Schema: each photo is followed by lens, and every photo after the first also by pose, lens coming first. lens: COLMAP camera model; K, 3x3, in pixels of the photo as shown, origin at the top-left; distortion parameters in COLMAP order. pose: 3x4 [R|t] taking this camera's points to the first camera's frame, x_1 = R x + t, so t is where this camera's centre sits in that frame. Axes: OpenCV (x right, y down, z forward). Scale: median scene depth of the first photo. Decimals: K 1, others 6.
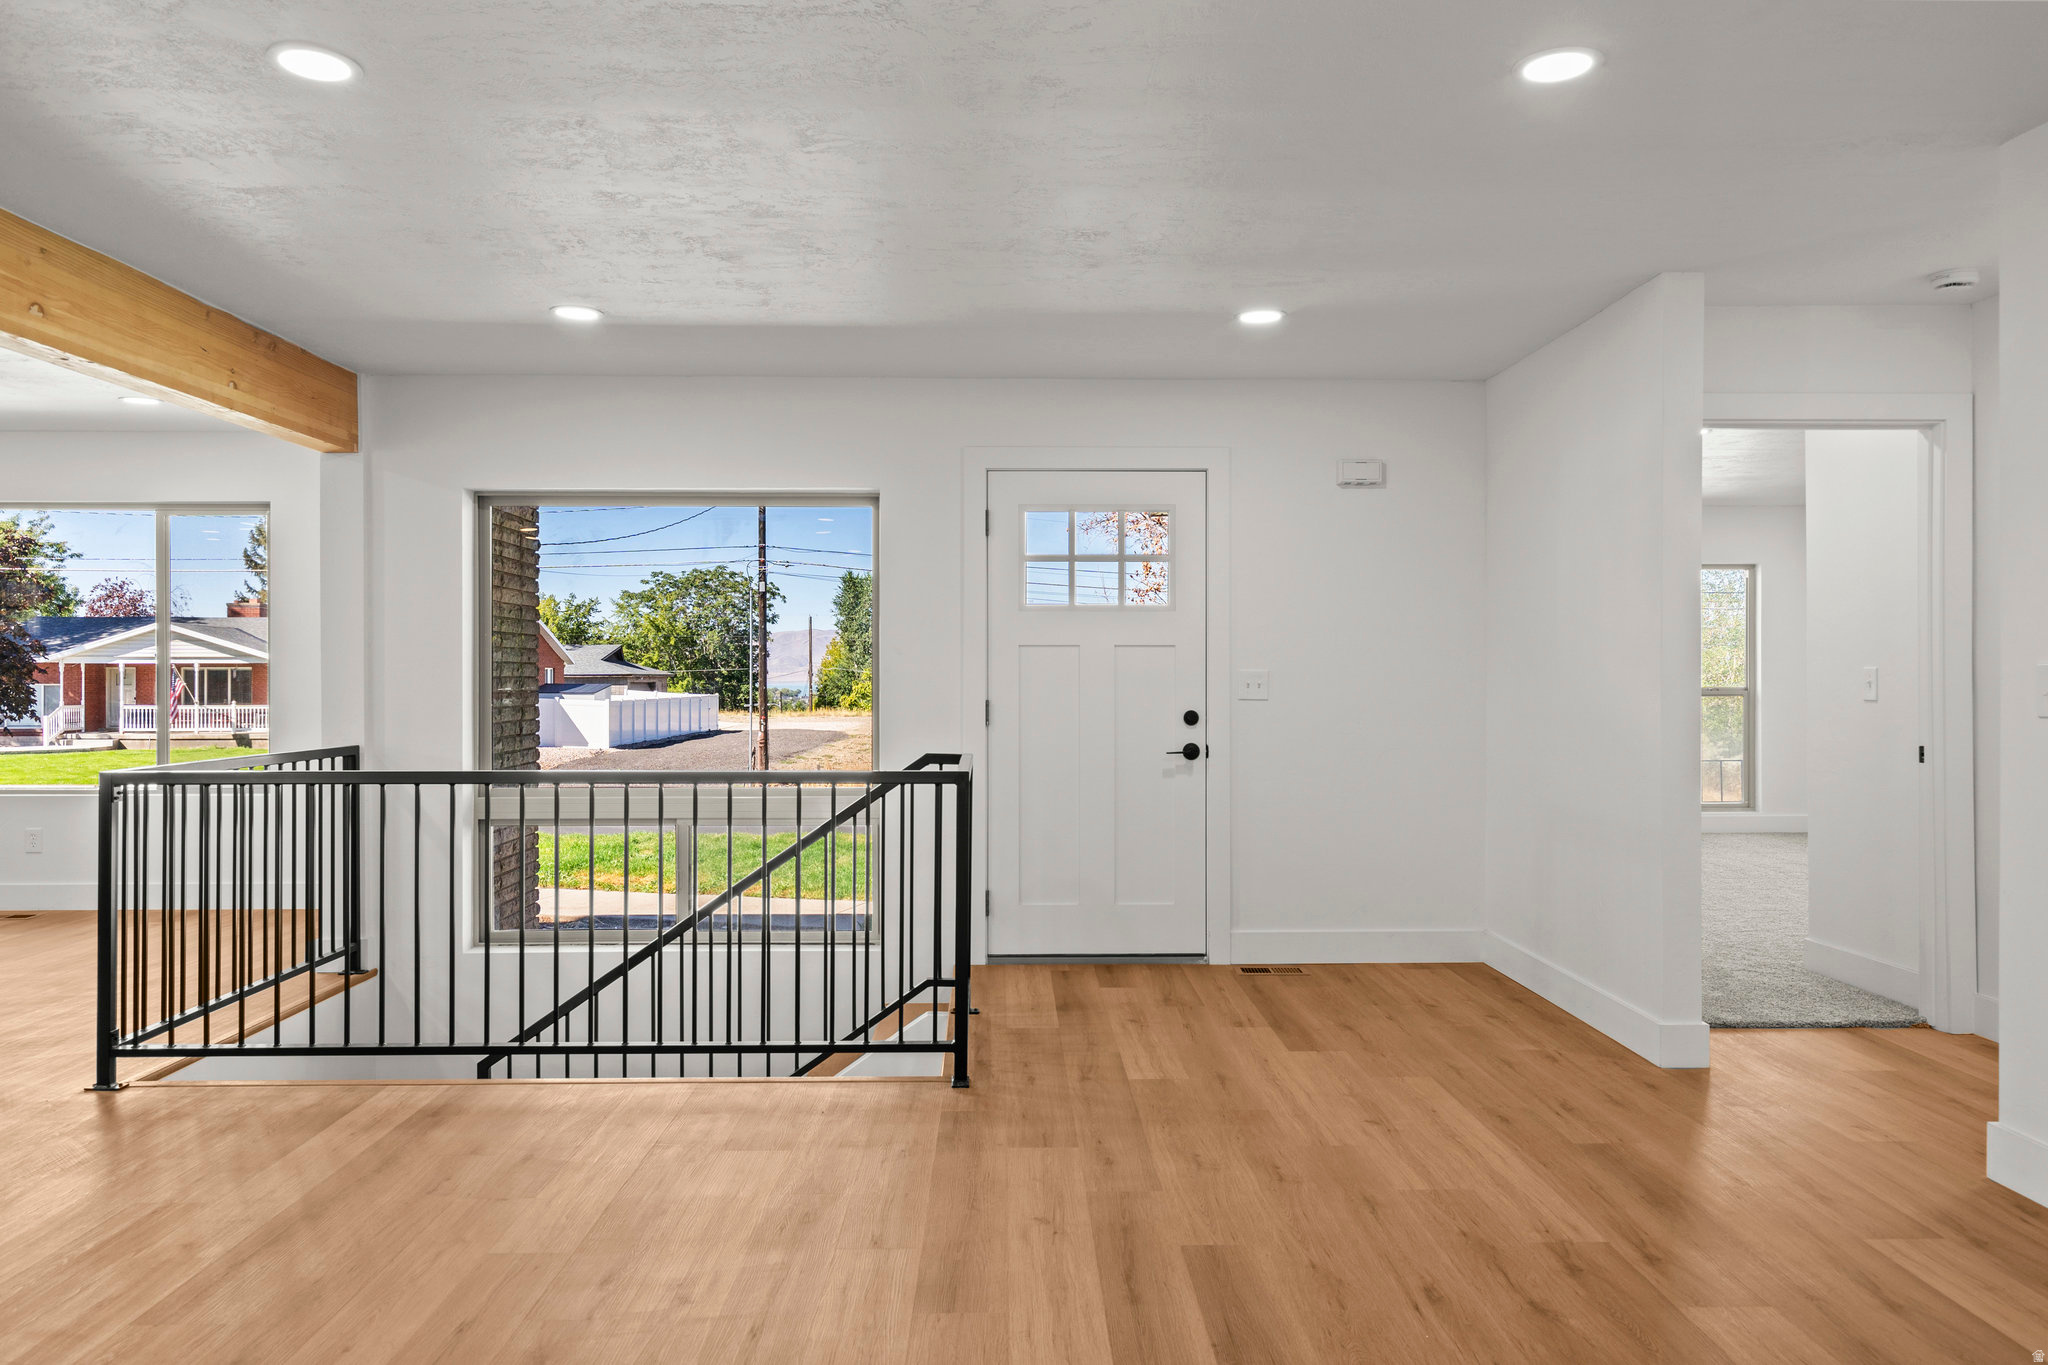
lens RADIAL K [[1400.4, 0, 1029.9], [0, 1400.4, 678.7], [0, 0, 1]] dist [0.007057, -0.003320]
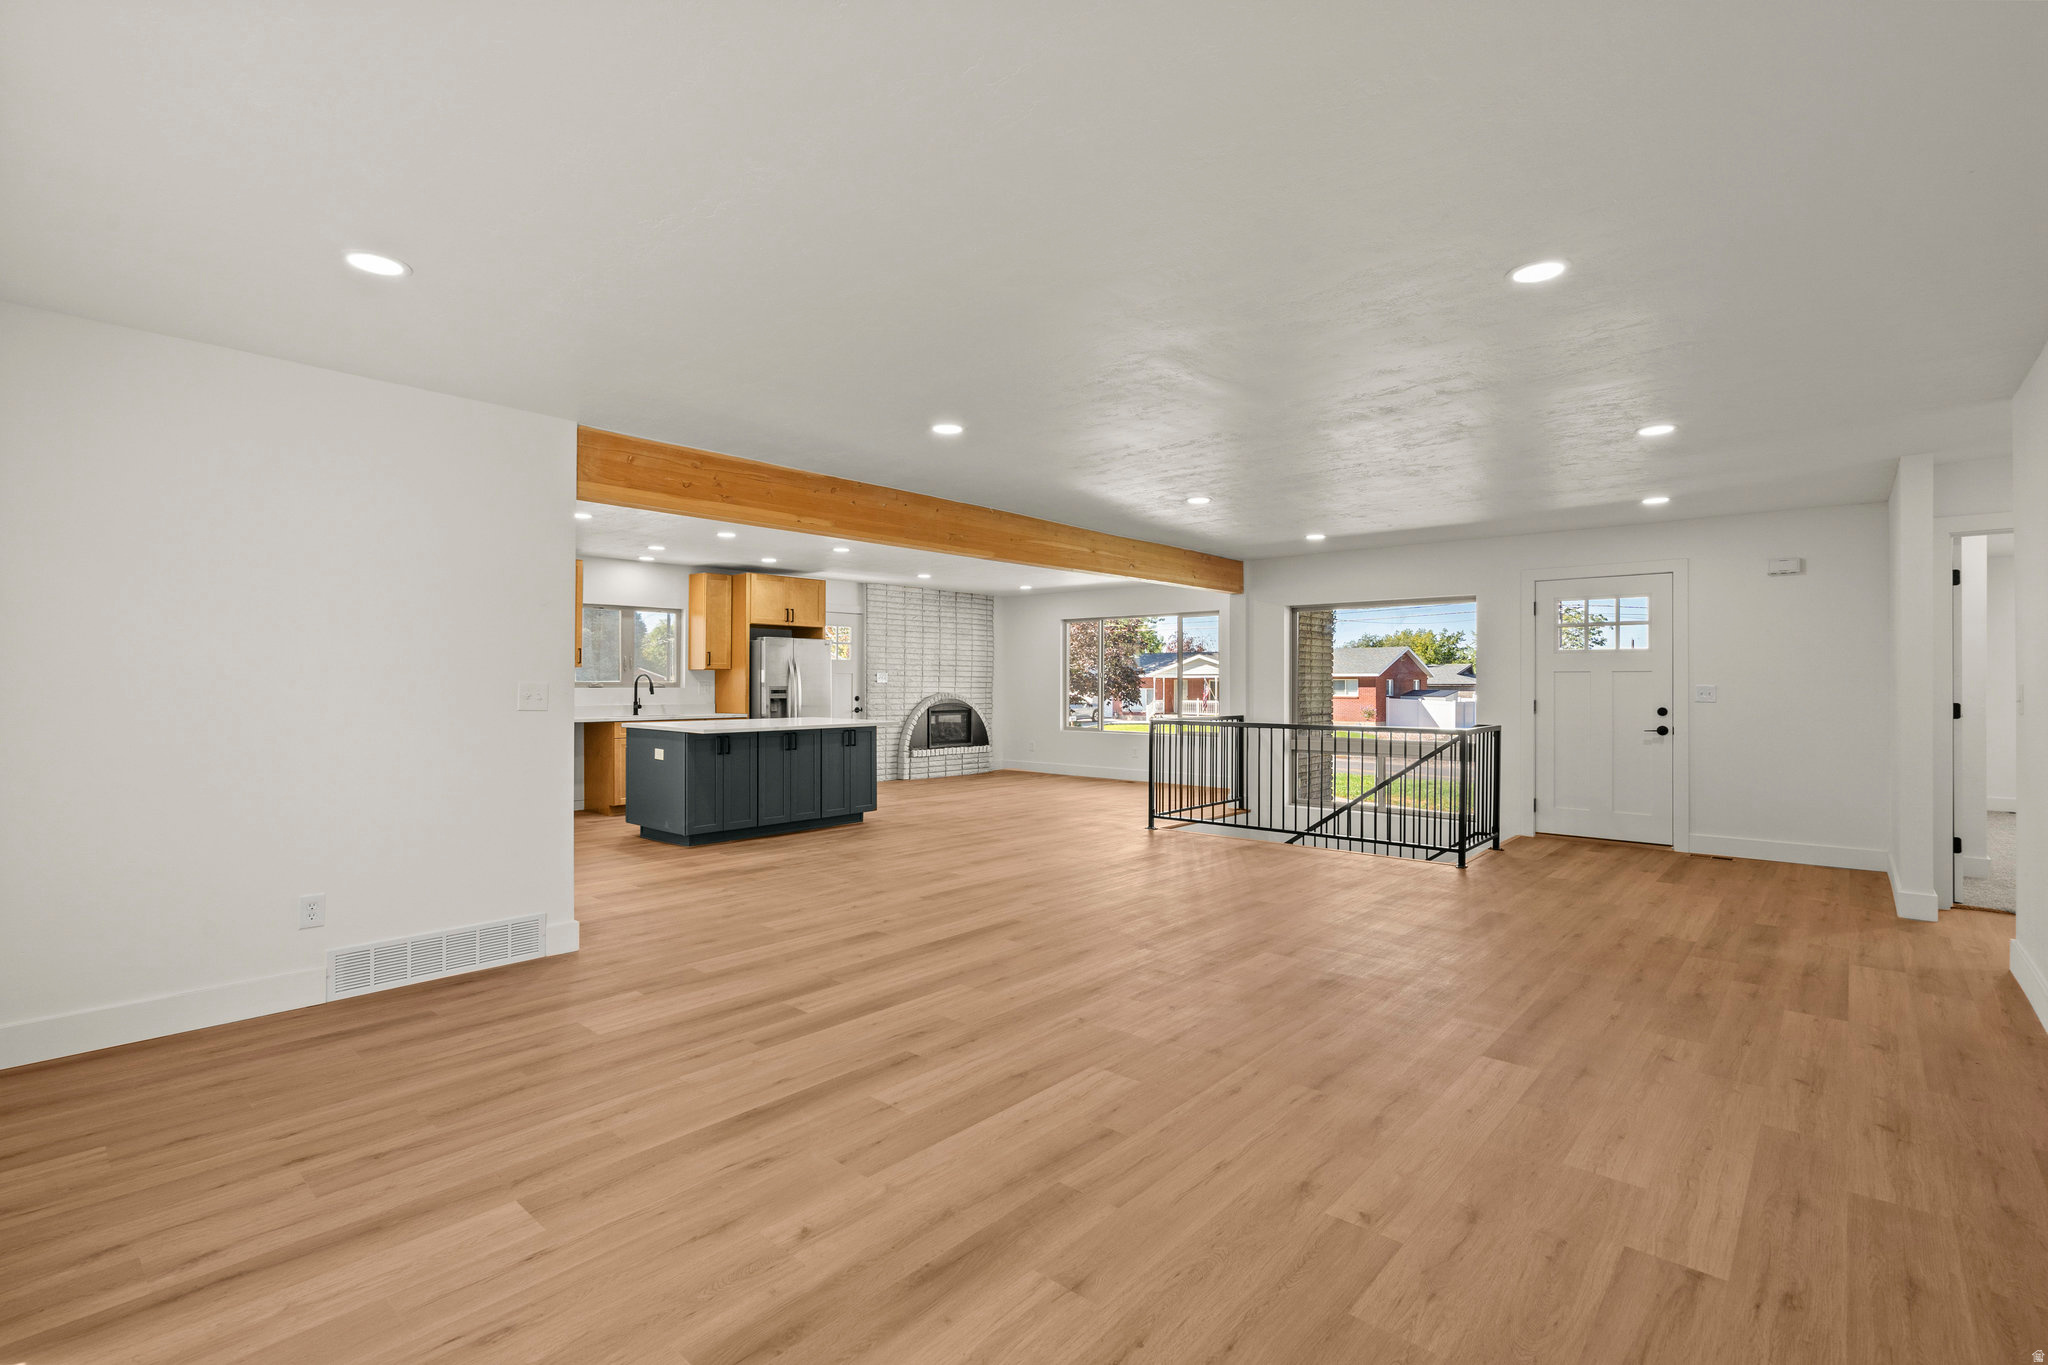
lens RADIAL K [[939.2, 0, 1026.1], [0, 939.2, 682.6], [0, 0, 1]] dist [-0.001720, 0.001157]
pose [[0.736973, 0.001333, -0.675921, 0.324766], [-0.004059, 0.999989, -0.002454, -0.002821], [0.675910, 0.004552, 0.736970, -0.425574]]
